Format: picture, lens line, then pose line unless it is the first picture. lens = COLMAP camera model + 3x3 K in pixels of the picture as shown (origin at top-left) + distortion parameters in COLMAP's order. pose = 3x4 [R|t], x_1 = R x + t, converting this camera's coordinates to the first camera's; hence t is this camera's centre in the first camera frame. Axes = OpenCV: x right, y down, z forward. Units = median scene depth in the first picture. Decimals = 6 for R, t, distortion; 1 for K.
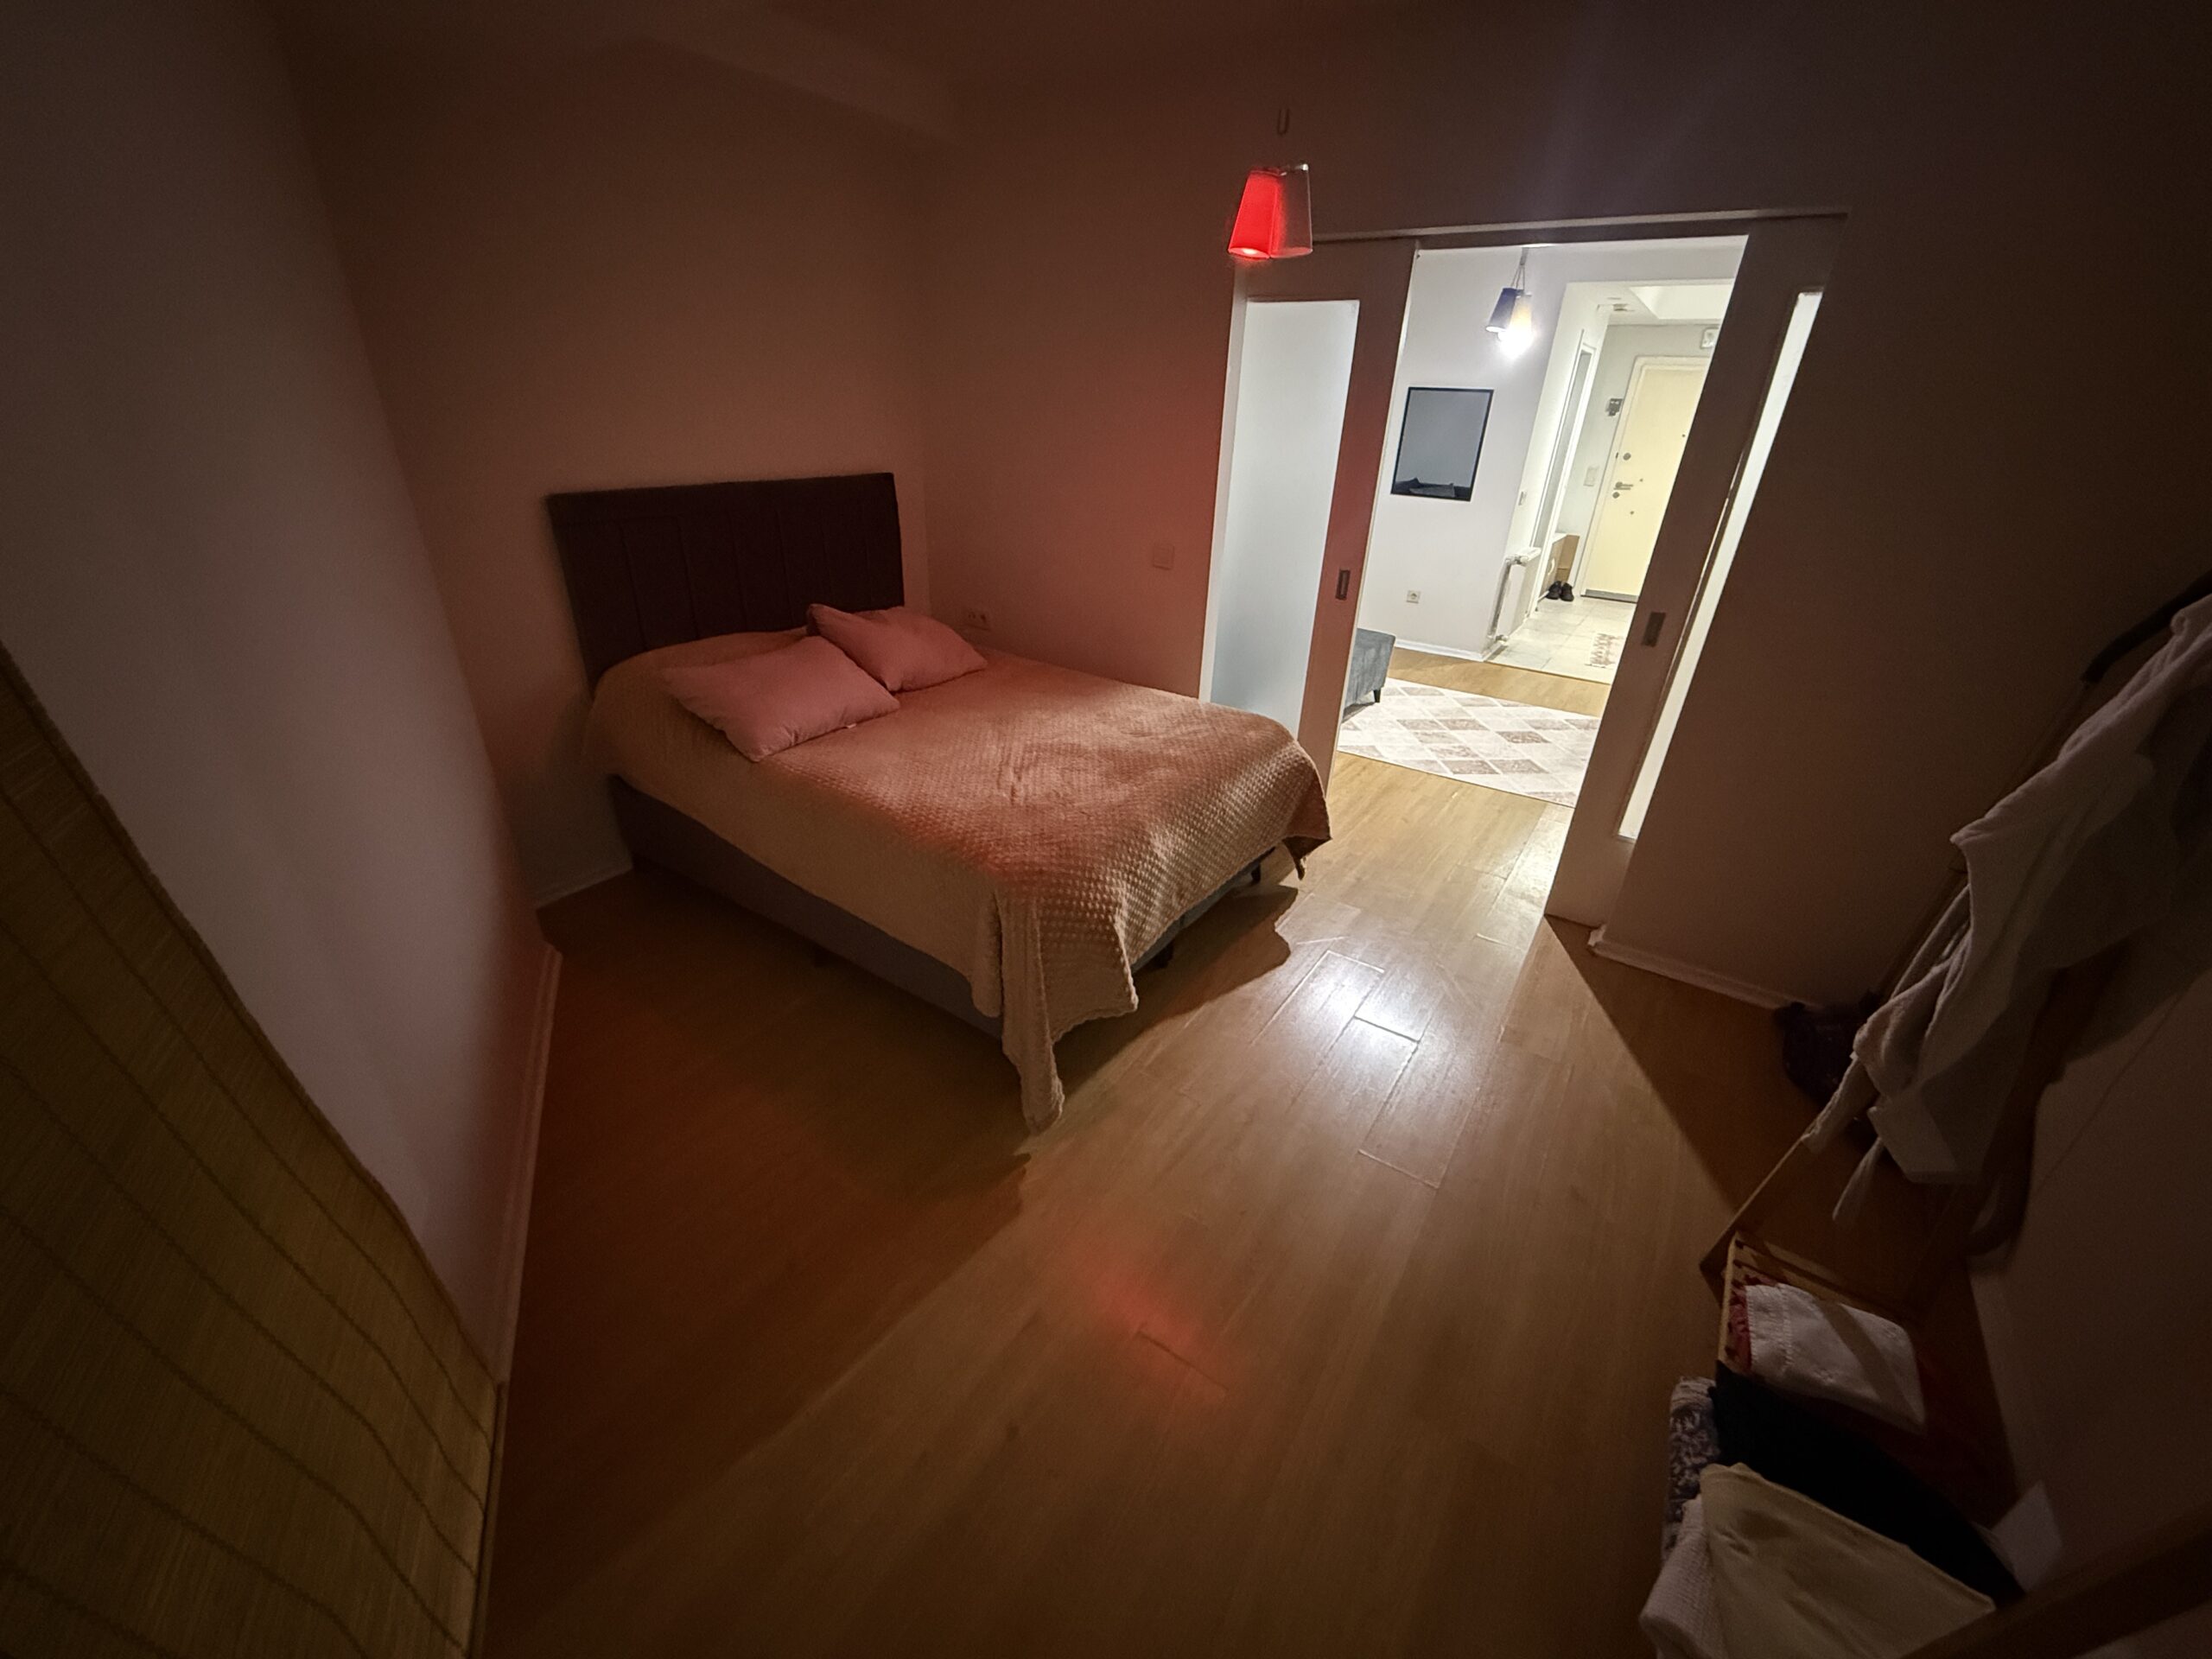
lens RADIAL K [[883.4, 0, 1104.2], [0, 883.4, 836.2], [0, 0, 1]] dist [-0.001012, -0.000382]
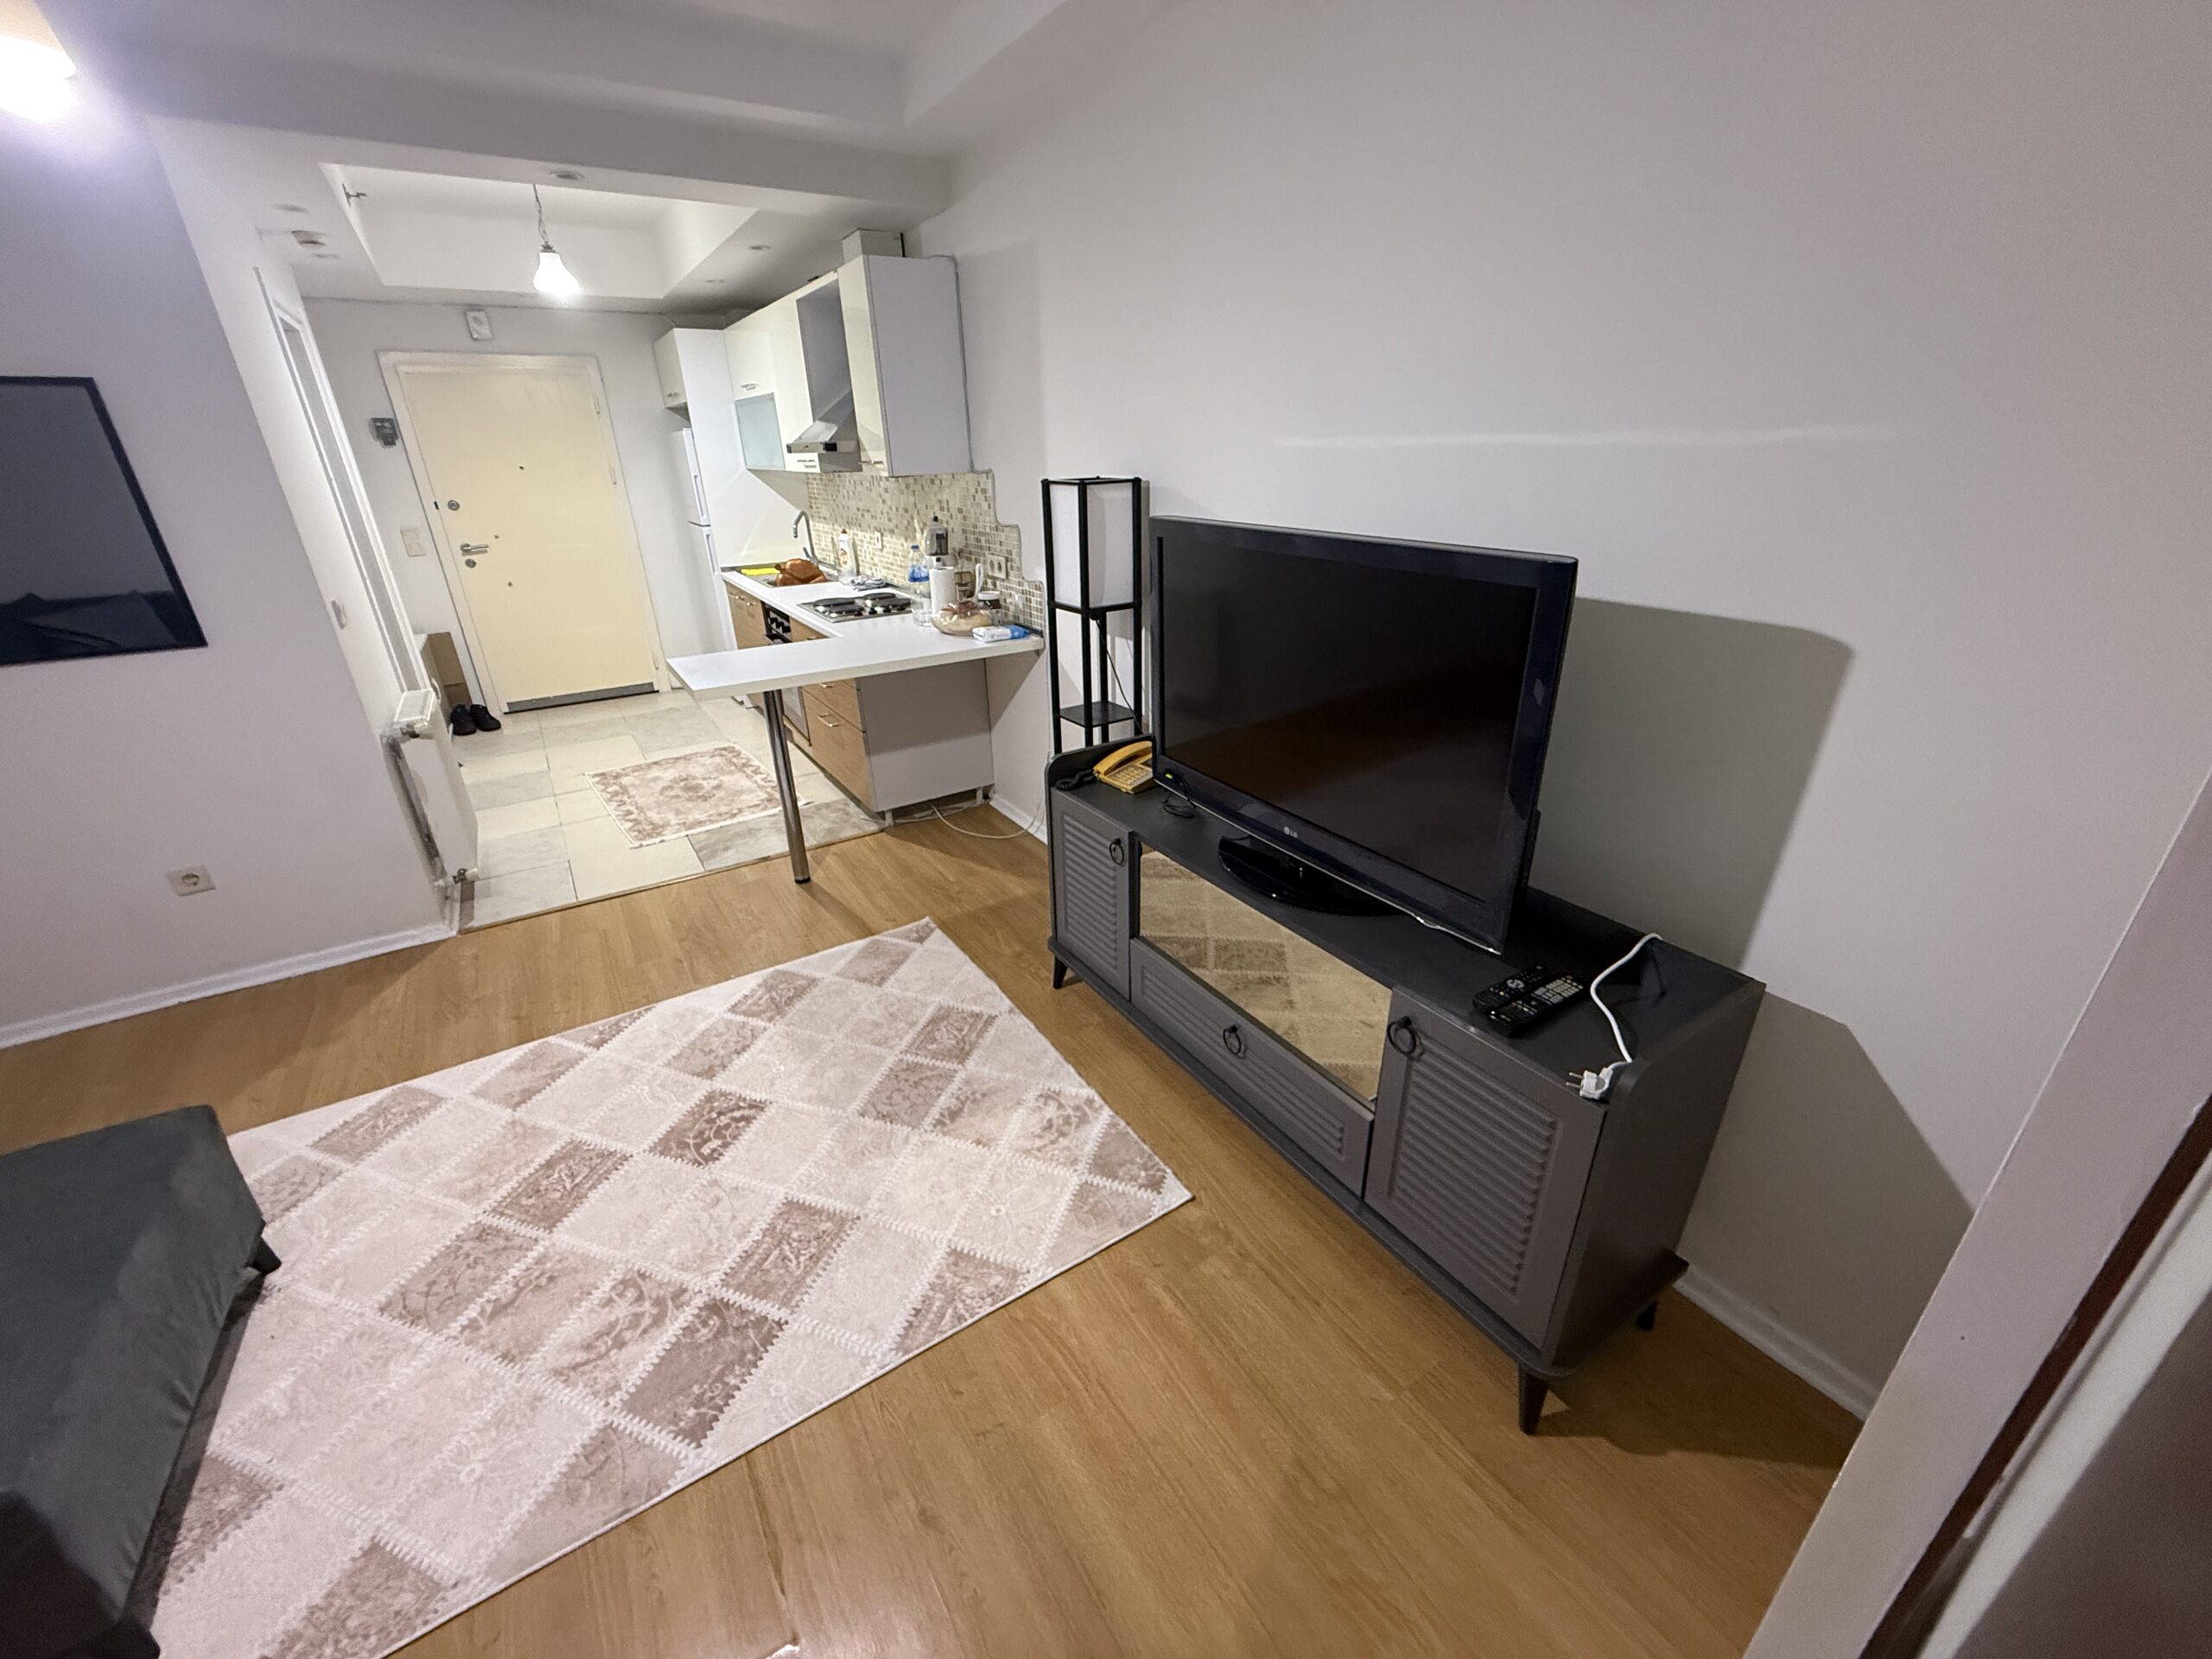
lens RADIAL K [[883.4, 0, 1110.2], [0, 883.4, 830.3], [0, 0, 1]] dist [-0.001012, -0.000382]
pose [[0.391709, -0.412209, 0.822586, 0.235515], [0.446169, 0.866979, 0.221992, -0.239438], [-0.804672, 0.280056, 0.523518, 0.534744]]
